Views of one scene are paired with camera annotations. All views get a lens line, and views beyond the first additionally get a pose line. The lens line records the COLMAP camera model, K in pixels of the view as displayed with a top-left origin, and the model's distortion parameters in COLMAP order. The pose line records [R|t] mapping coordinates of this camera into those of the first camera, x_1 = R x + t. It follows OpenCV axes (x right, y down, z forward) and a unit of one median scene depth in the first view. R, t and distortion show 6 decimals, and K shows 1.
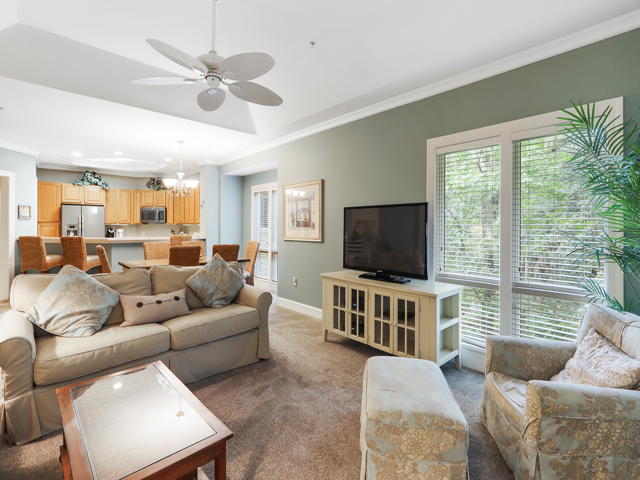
lens RADIAL K [[307.6, 0, 310.7], [0, 307.6, 225.8], [0, 0, 1]] dist [-0.002372, 0.000244]
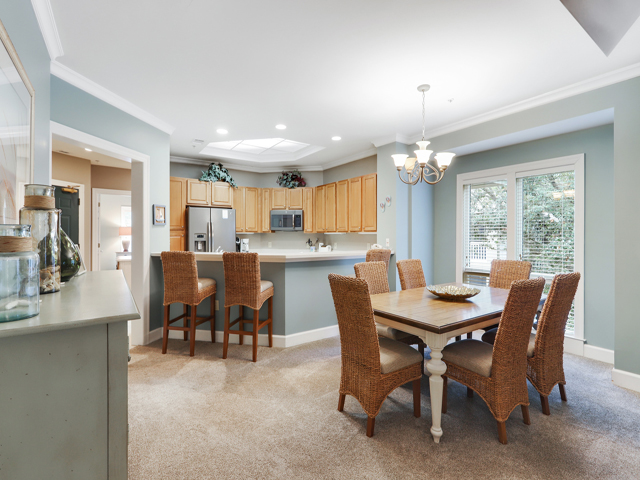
lens RADIAL K [[307.6, 0, 317.0], [0, 307.6, 235.6], [0, 0, 1]] dist [-0.002372, 0.000244]
pose [[0.991524, -0.002493, -0.129898, -0.375833], [0.003253, 0.999979, 0.005634, -0.001437], [0.129881, -0.006009, 0.991511, 0.277381]]
